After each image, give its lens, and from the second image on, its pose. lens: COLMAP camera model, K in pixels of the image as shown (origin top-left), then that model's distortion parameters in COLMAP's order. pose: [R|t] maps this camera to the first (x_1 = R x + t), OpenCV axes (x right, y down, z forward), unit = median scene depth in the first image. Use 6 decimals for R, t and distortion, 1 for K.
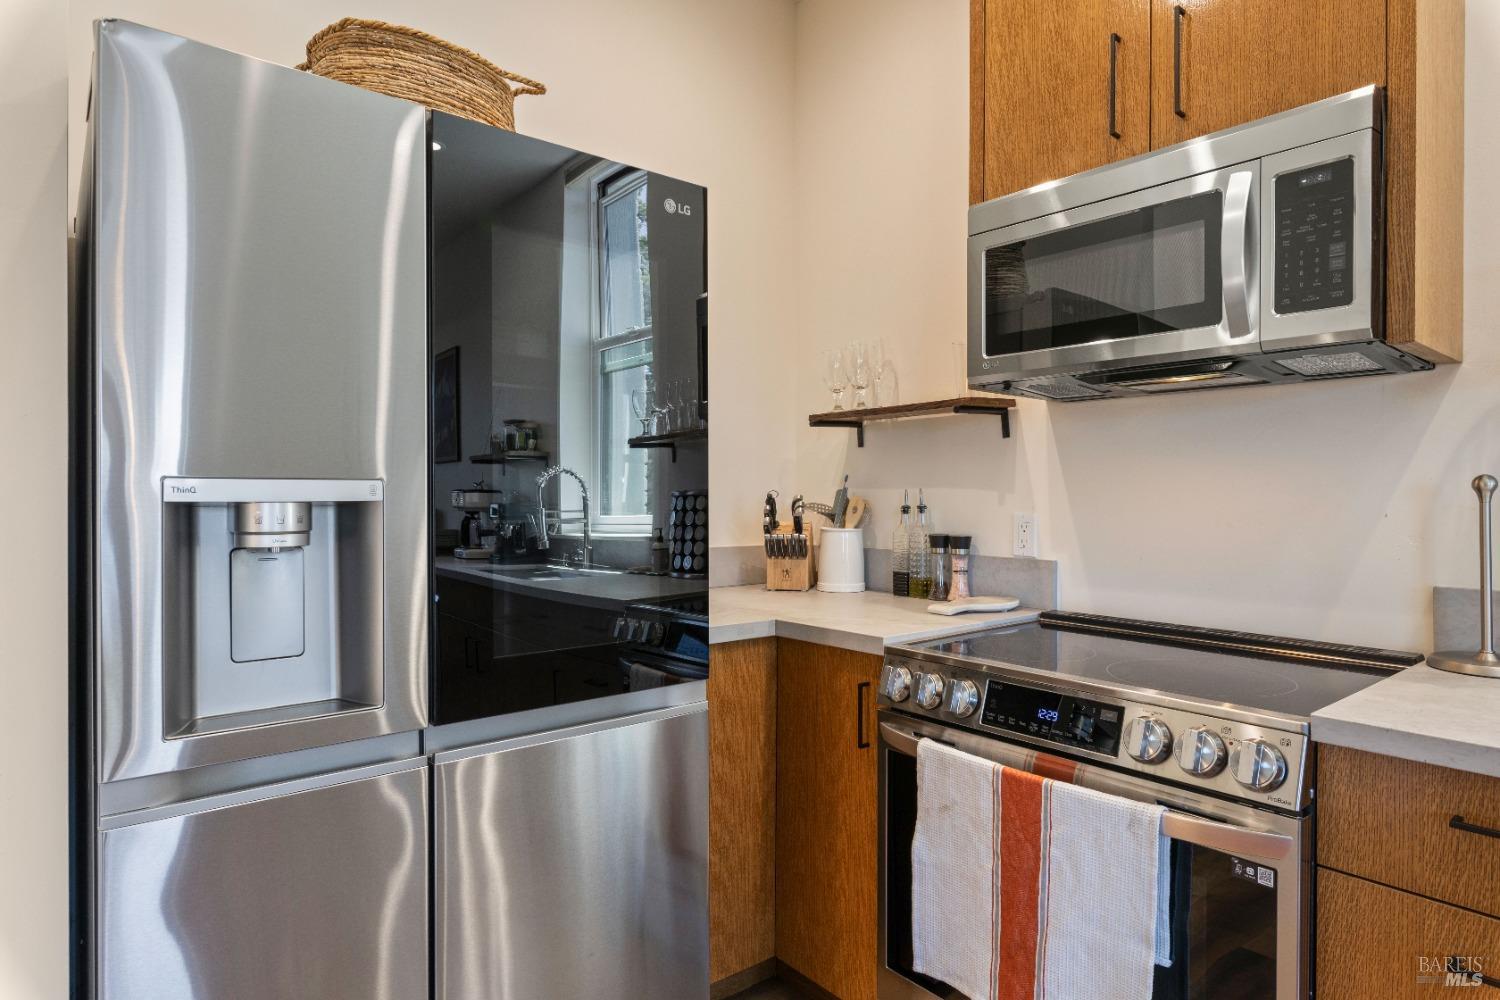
lens RADIAL K [[854.2, 0, 750.0], [0, 854.2, 500.0], [0, 0, 1]] dist [-0.000316, -0.000040]
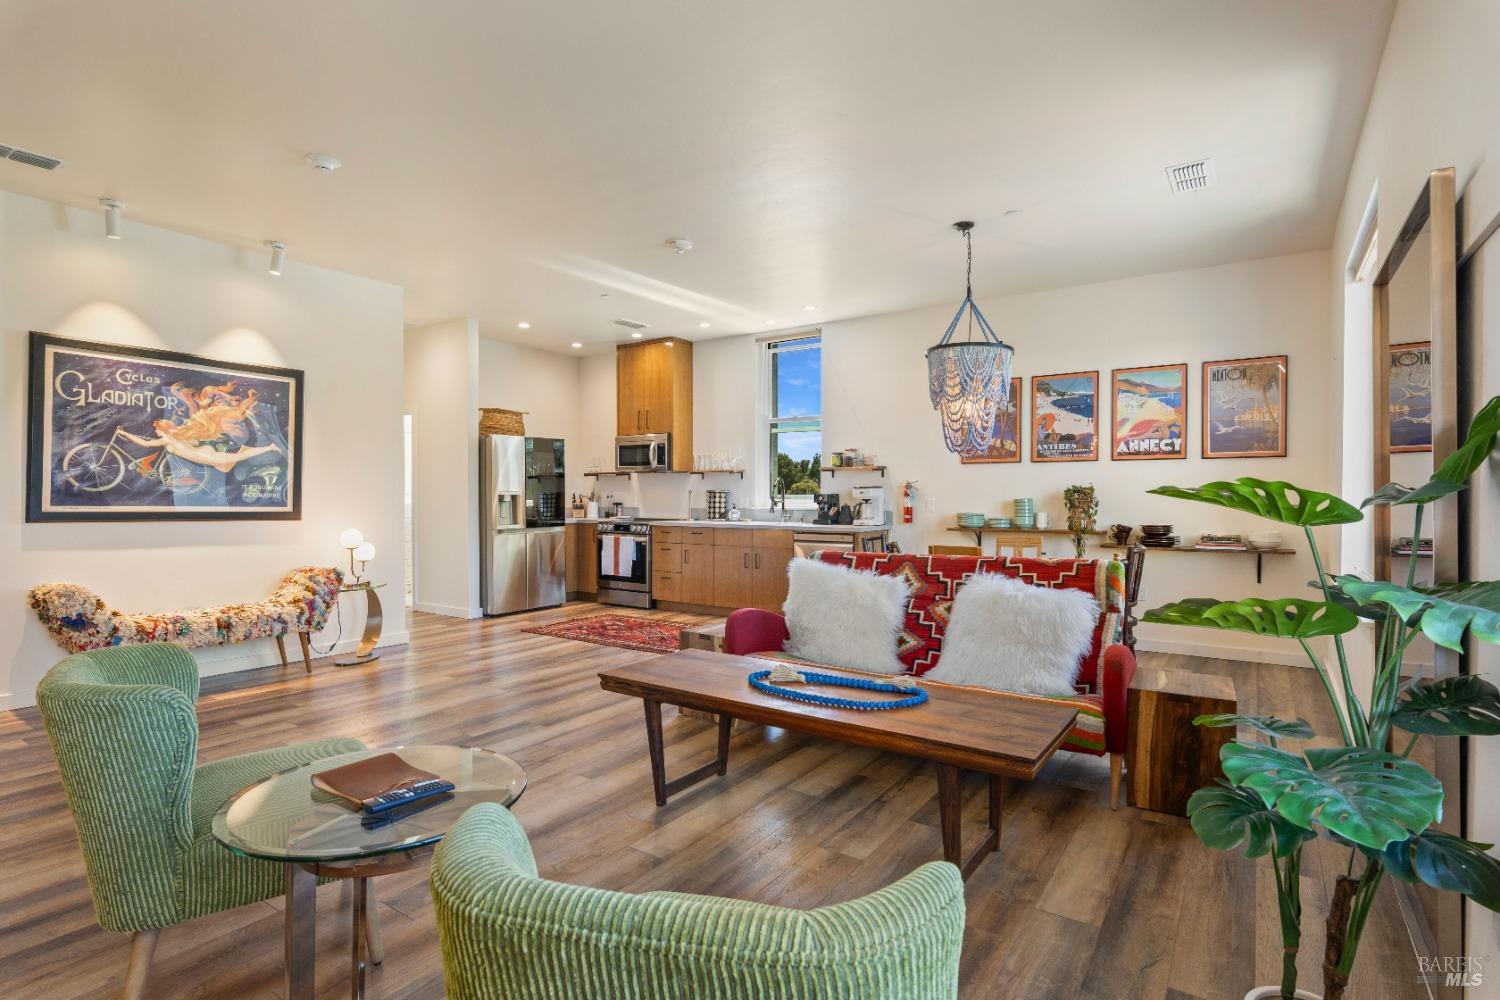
lens RADIAL K [[753.1, 0, 751.4], [0, 753.1, 491.0], [0, 0, 1]] dist [0.000461, 0.000039]
pose [[0.961156, -0.000722, 0.276006, -0.208190], [0.003766, 0.999938, -0.010501, 0.031365], [-0.275981, 0.011133, 0.961099, -3.573472]]
